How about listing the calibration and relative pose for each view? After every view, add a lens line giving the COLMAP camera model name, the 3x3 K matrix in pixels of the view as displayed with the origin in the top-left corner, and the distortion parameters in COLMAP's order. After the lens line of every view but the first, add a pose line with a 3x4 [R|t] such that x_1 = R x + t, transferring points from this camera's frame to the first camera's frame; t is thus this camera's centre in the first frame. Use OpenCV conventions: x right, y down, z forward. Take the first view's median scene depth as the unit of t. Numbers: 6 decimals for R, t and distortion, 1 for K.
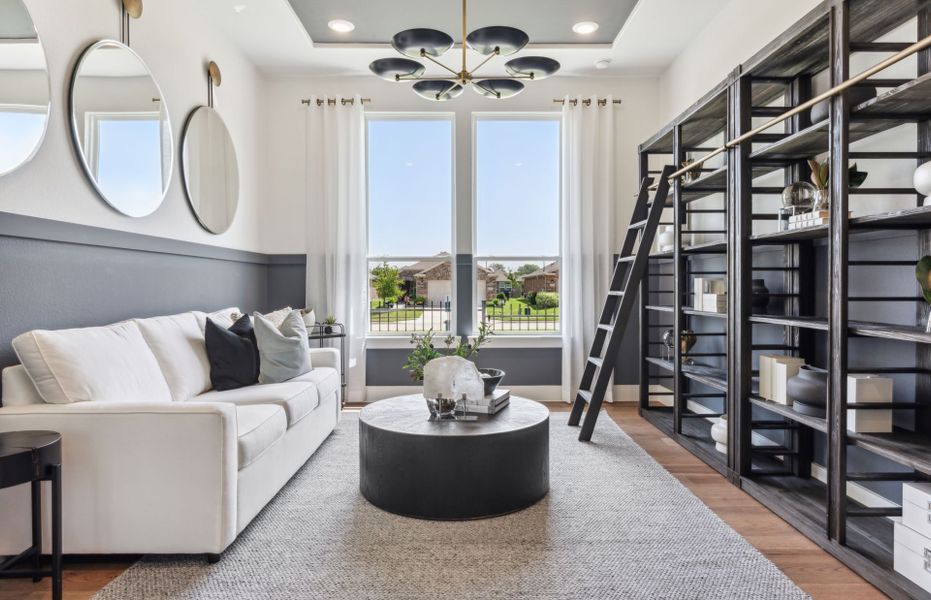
lens RADIAL K [[552.9, 0, 467.3], [0, 552.9, 293.4], [0, 0, 1]] dist [0.001304, 0.001589]
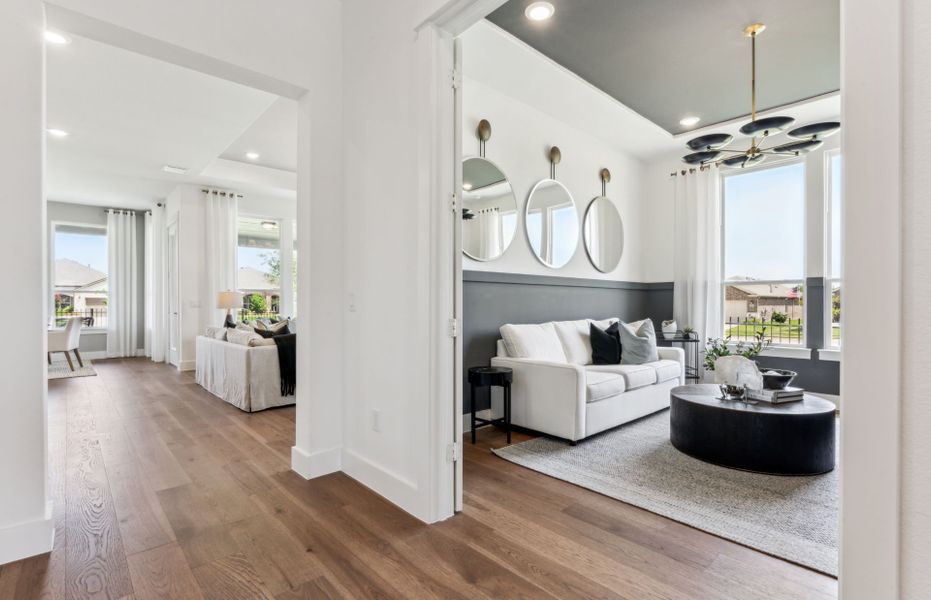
lens RADIAL K [[445.9, 0, 465.5], [0, 445.9, 300.0], [0, 0, 1]] dist [-0.002613, 0.000084]
pose [[0.663065, -0.004942, -0.748546, 0.336835], [-0.011219, 0.999800, -0.016539, -0.000378], [0.748478, 0.019364, 0.662877, -0.243304]]
